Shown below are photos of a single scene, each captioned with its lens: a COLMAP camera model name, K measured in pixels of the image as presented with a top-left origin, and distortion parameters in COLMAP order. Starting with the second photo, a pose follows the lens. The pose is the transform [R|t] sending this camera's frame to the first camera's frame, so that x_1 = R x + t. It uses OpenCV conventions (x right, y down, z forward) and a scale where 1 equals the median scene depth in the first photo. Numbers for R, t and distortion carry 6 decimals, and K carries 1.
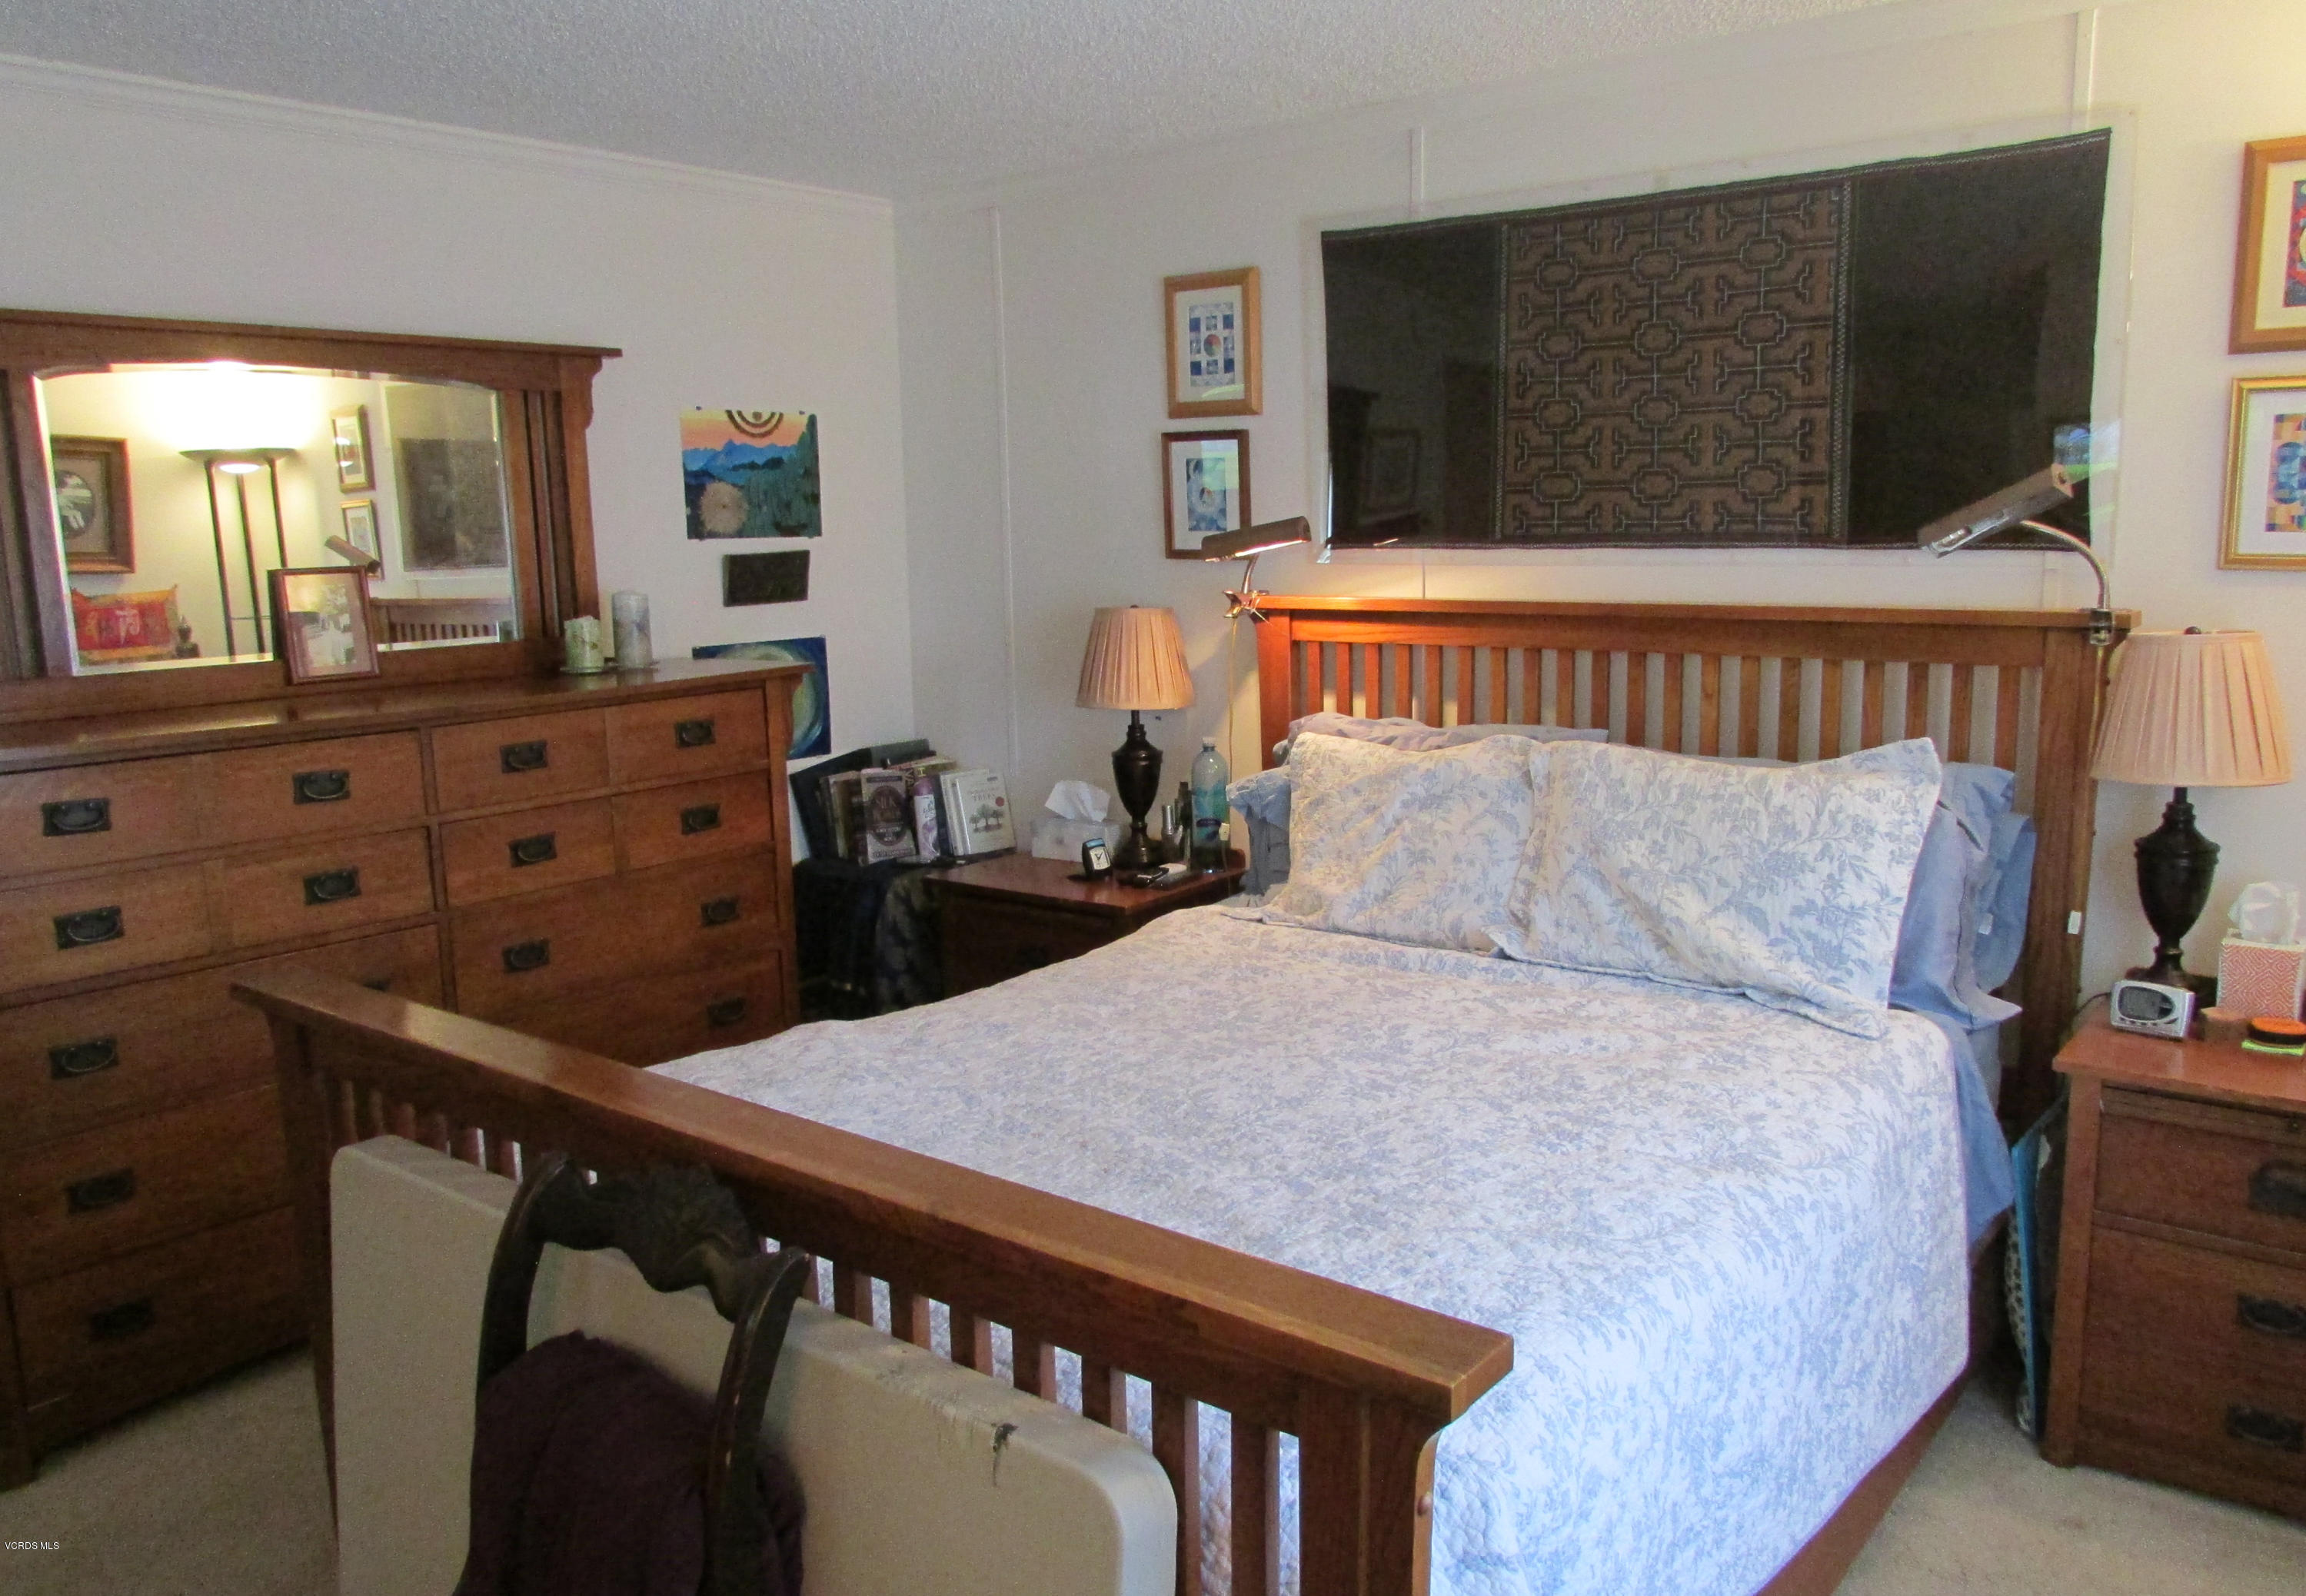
lens RADIAL K [[1724.1, 0, 1155.7], [0, 1724.1, 795.5], [0, 0, 1]] dist [-0.005121, -0.000707]
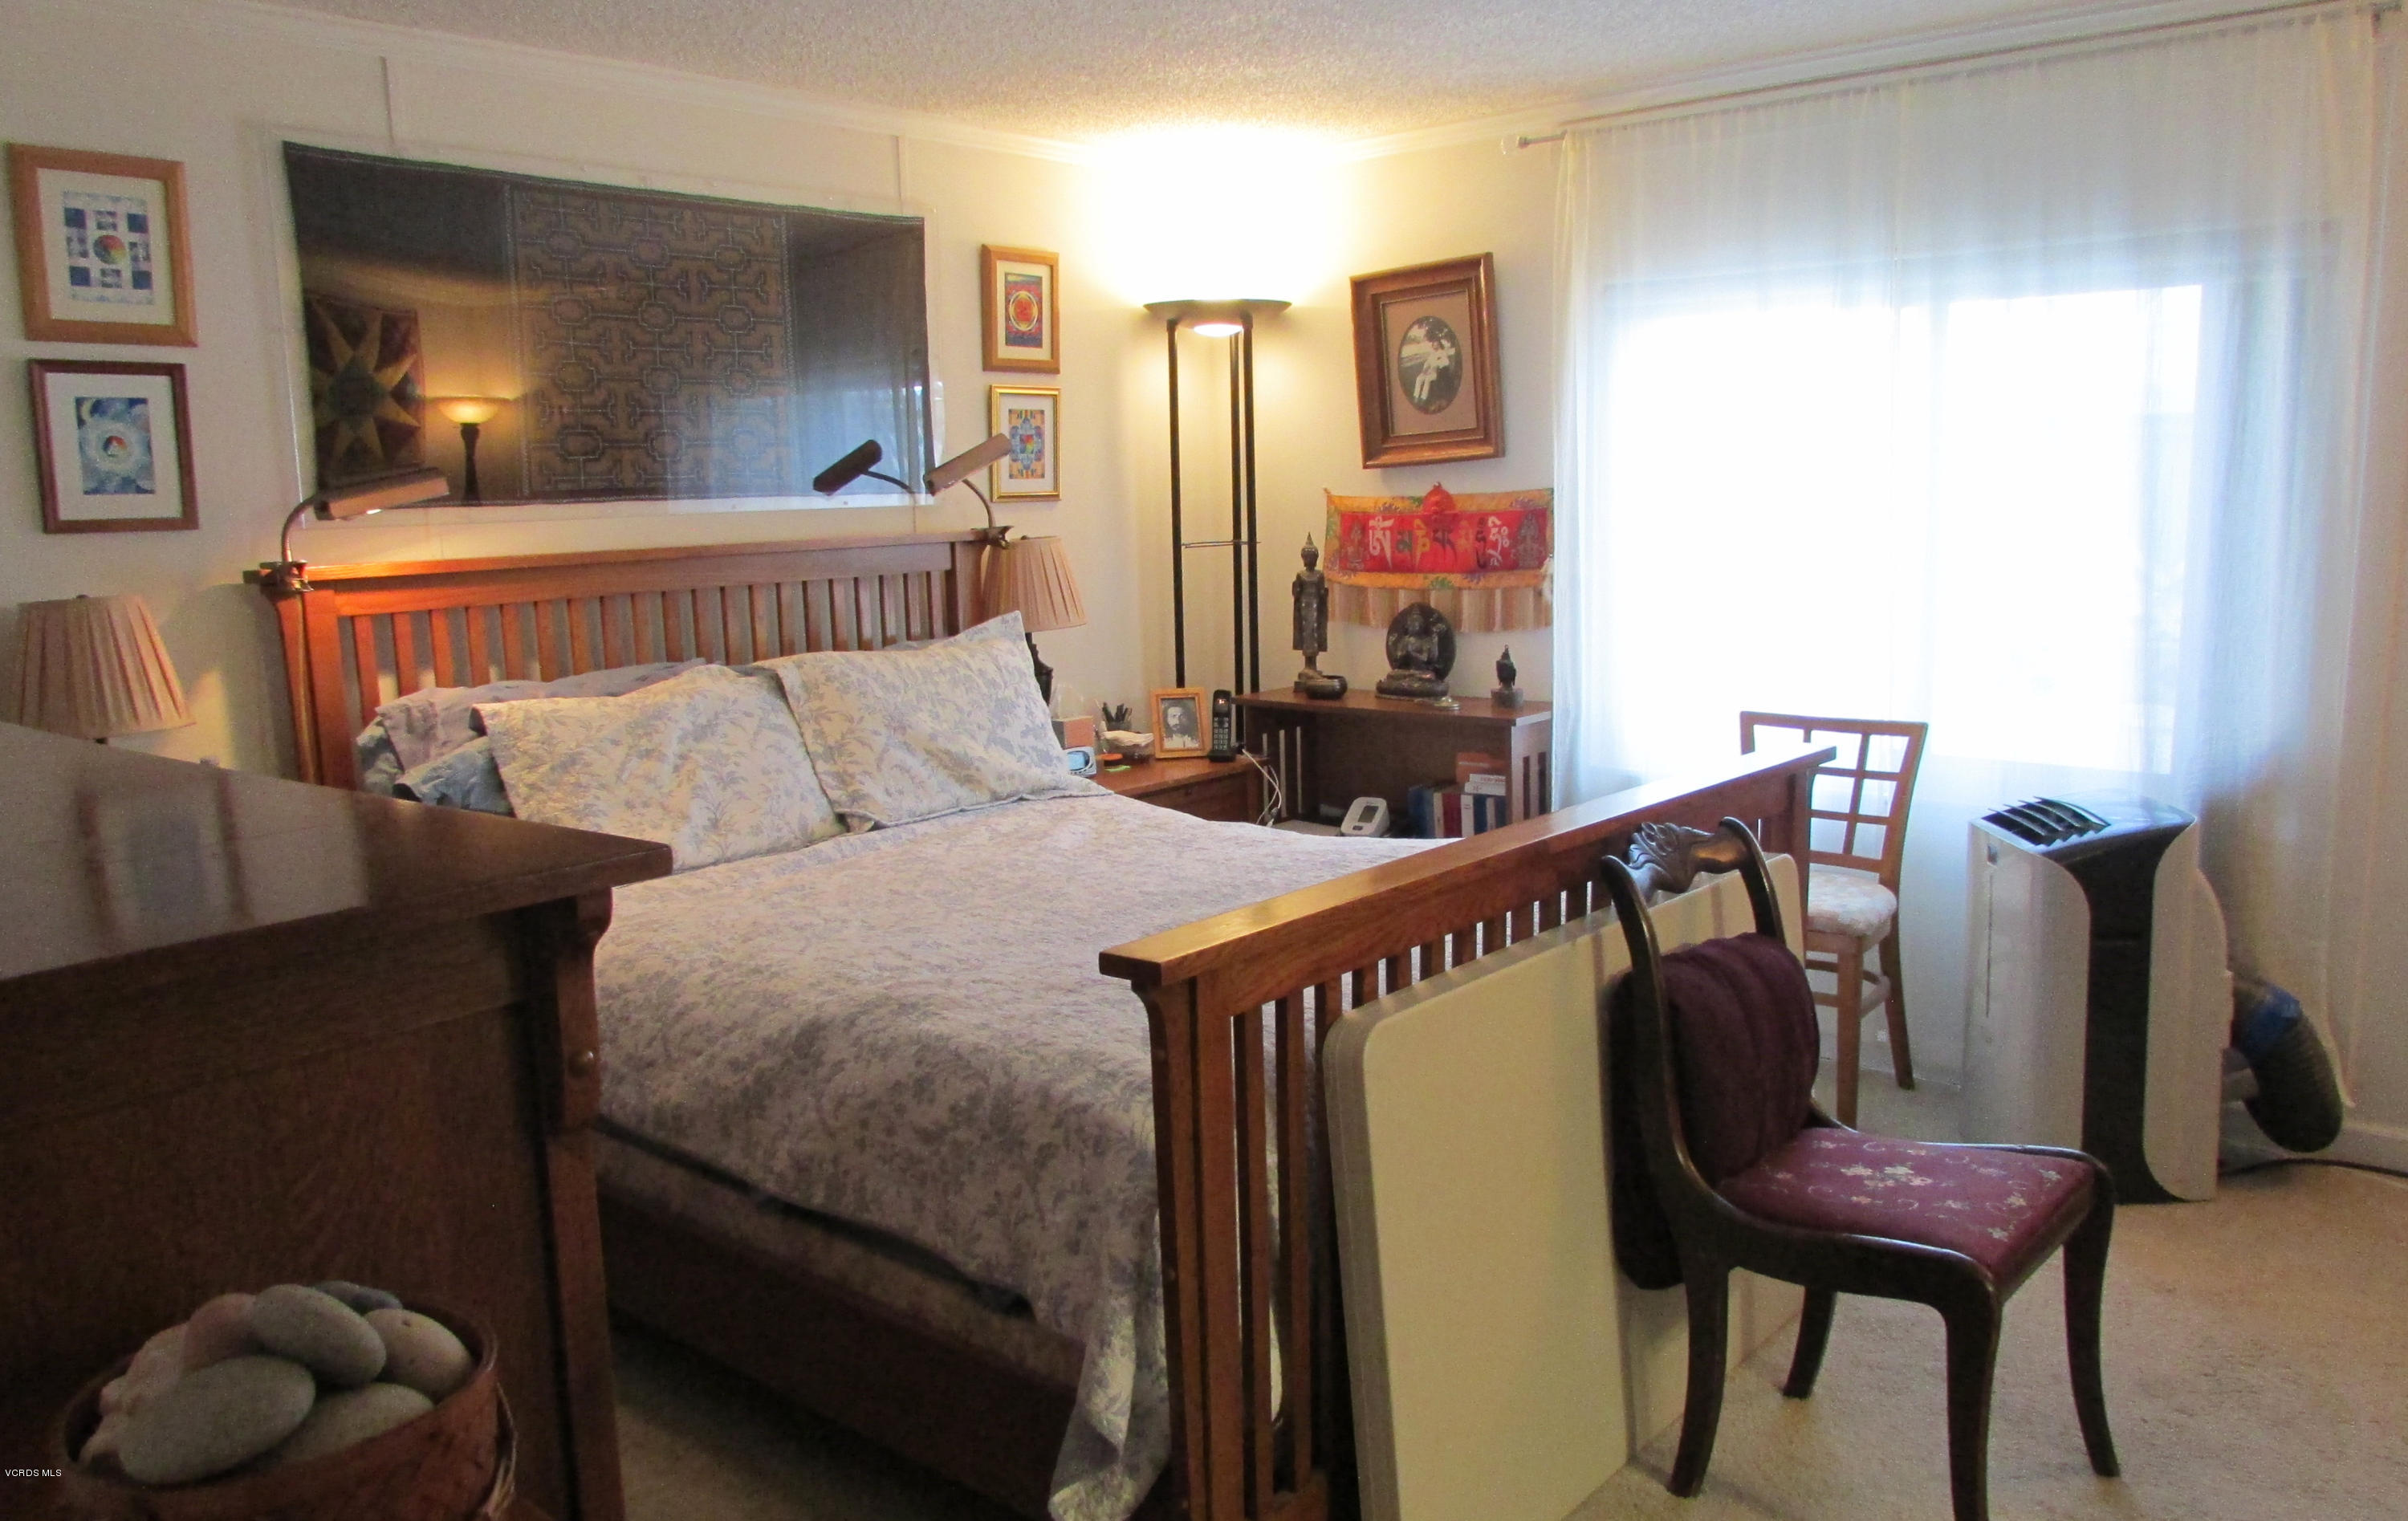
lens RADIAL K [[1789.6, 0, 1204.8], [0, 1789.6, 759.6], [0, 0, 1]] dist [-0.006592, -0.002991]
pose [[0.055830, -0.136990, 0.988998, -0.858217], [0.187729, 0.974317, 0.124359, -0.054882], [-0.980633, 0.178721, 0.080113, 0.570510]]
